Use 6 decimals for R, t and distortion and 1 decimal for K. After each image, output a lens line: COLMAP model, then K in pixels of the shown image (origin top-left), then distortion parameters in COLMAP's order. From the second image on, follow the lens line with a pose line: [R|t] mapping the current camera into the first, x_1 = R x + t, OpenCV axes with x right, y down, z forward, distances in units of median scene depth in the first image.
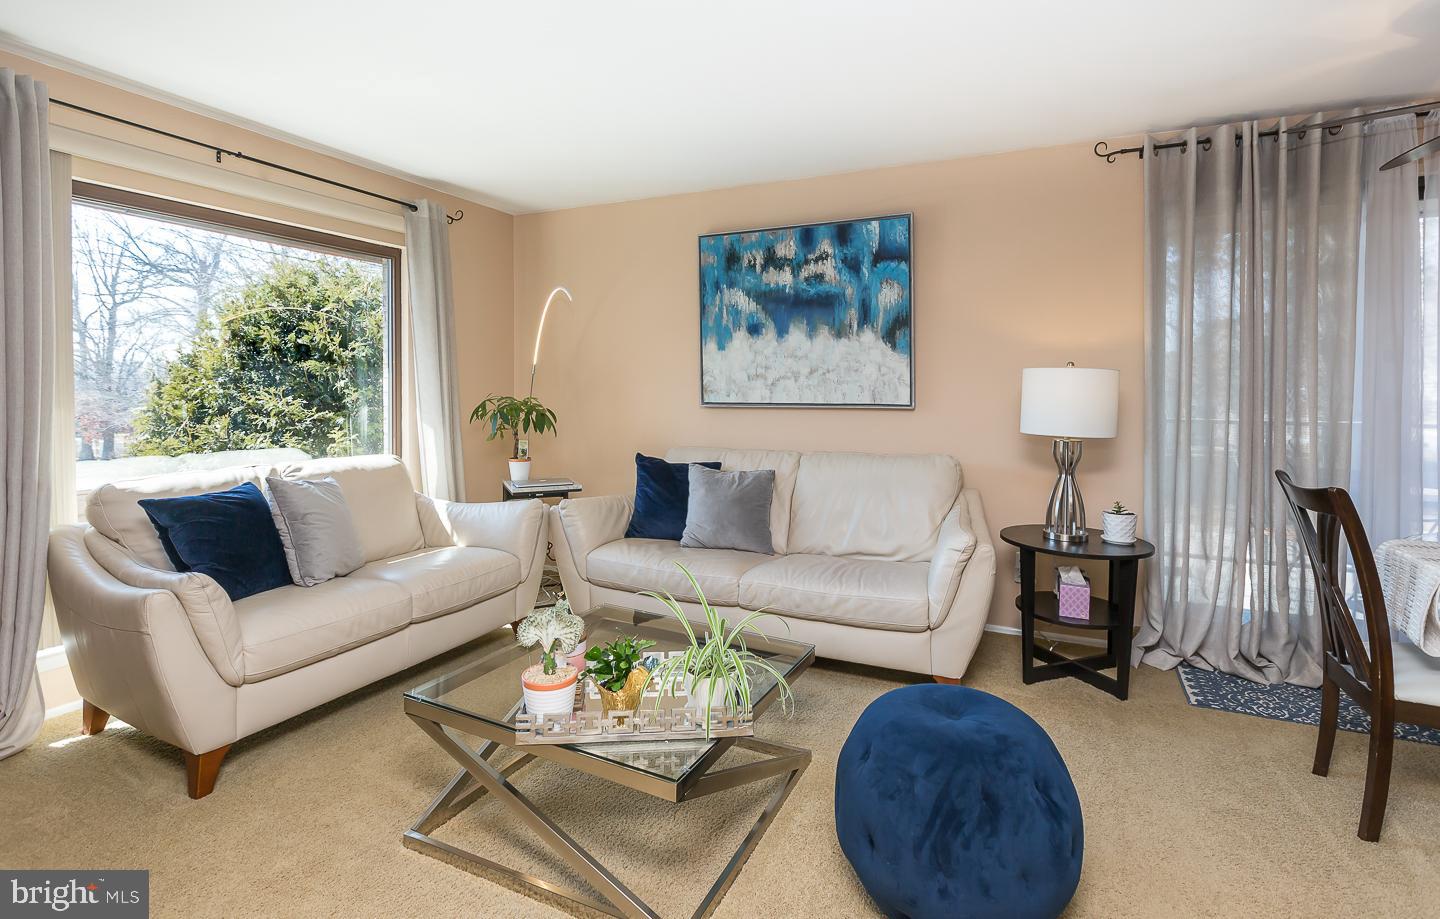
lens RADIAL K [[665.1, 0, 757.8], [0, 665.1, 405.2], [0, 0, 1]] dist [-0.001804, -0.000510]
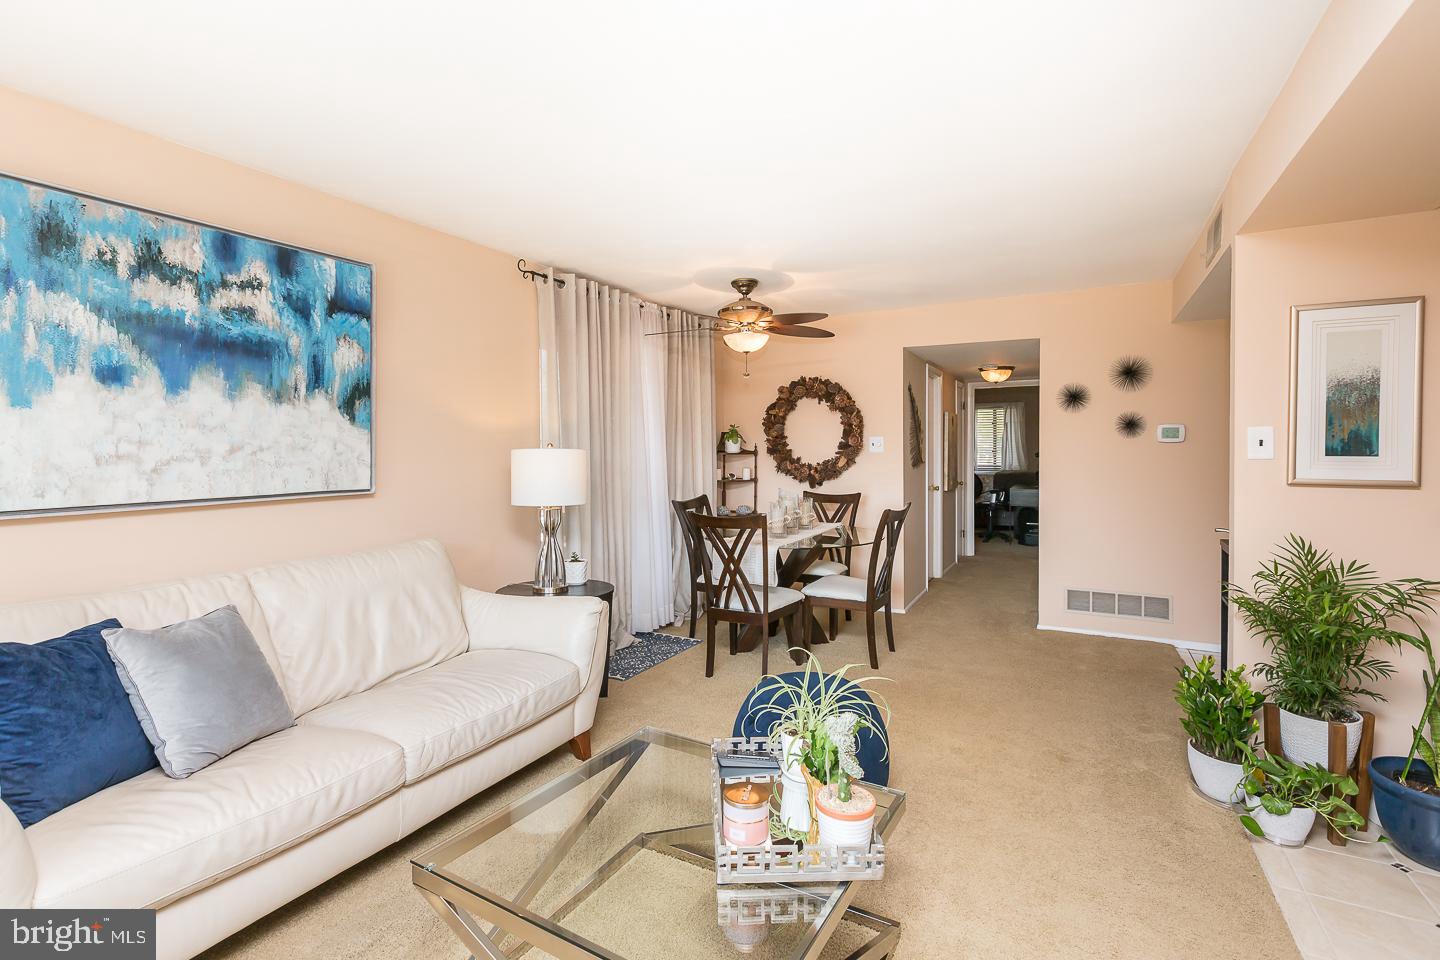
lens RADIAL K [[651.4, 0, 716.2], [0, 651.4, 454.6], [0, 0, 1]] dist [-0.001172, 0.000281]
pose [[0.109417, -0.023429, 0.993720, -0.621592], [0.013263, 0.999668, 0.022109, -0.064160], [-0.993907, 0.010760, 0.109691, 0.529309]]
